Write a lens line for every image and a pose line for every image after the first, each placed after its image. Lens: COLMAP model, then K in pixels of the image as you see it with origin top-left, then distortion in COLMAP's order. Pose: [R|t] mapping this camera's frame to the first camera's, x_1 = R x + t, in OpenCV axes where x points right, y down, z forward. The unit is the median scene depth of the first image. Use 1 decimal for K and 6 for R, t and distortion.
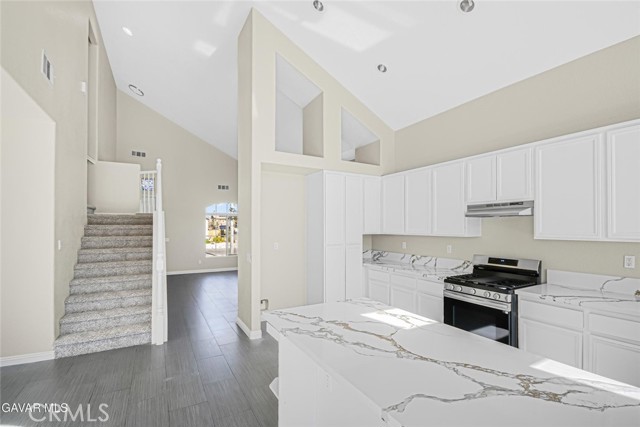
lens RADIAL K [[293.7, 0, 321.0], [0, 293.7, 226.4], [0, 0, 1]] dist [-0.002329, -0.000432]
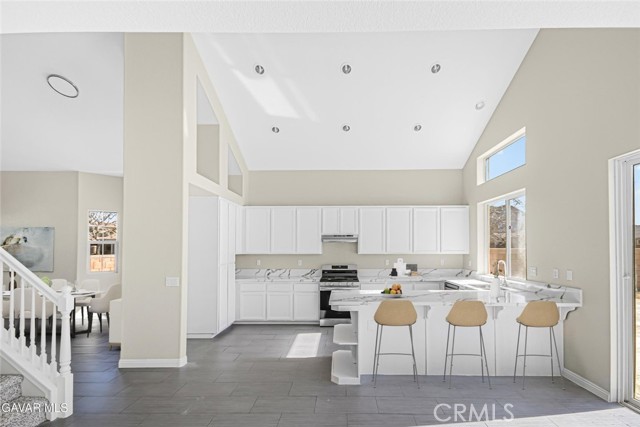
lens RADIAL K [[289.5, 0, 342.5], [0, 289.5, 242.5], [0, 0, 1]] dist [-0.000807, -0.000068]
pose [[0.498535, 0.014972, 0.866740, -0.792024], [-0.002586, 0.999872, -0.015785, -0.004033], [-0.866866, 0.005628, 0.498510, 0.076182]]
